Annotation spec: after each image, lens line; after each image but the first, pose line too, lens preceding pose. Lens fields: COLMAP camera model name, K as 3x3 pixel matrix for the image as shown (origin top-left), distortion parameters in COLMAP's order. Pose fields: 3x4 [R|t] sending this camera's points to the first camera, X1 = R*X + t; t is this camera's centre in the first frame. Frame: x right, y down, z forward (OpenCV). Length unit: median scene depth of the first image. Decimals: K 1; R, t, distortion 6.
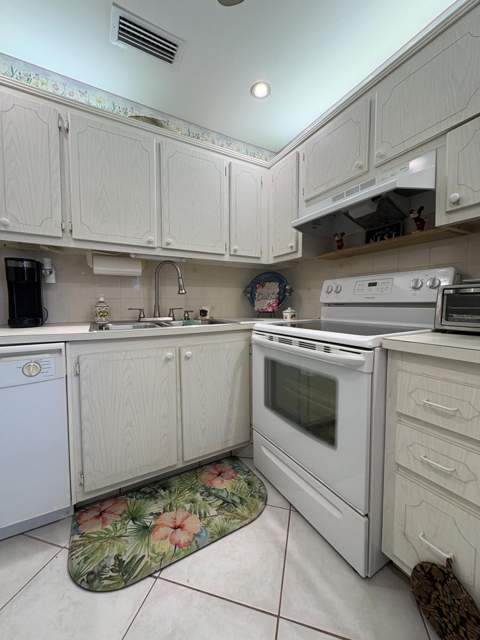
lens RADIAL K [[255.4, 0, 240.8], [0, 255.4, 318.4], [0, 0, 1]] dist [-0.000179, 0.000217]
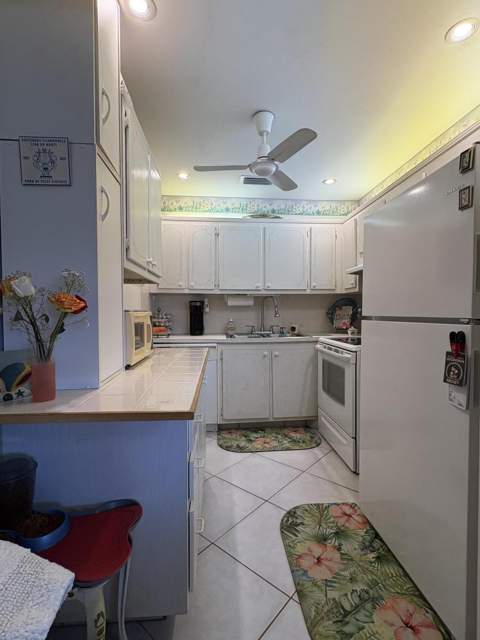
lens RADIAL K [[312.3, 0, 238.1], [0, 312.3, 320.4], [0, 0, 1]] dist [-0.017858, -0.000394]
pose [[0.902376, 0.010459, -0.430823, 0.449342], [-0.022413, 0.999491, -0.022681, -0.031615], [0.430367, 0.030123, 0.902151, -0.981189]]
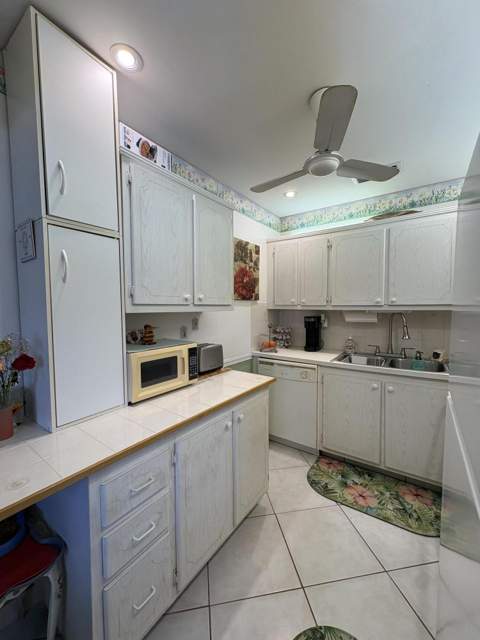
lens RADIAL K [[255.4, 0, 239.9], [0, 255.4, 320.1], [0, 0, 1]] dist [-0.000179, 0.000217]
pose [[0.421303, 0.045390, -0.905783, 0.655673], [-0.046567, 0.998512, 0.028377, -0.222984], [0.905724, 0.030224, 0.422790, -0.307989]]
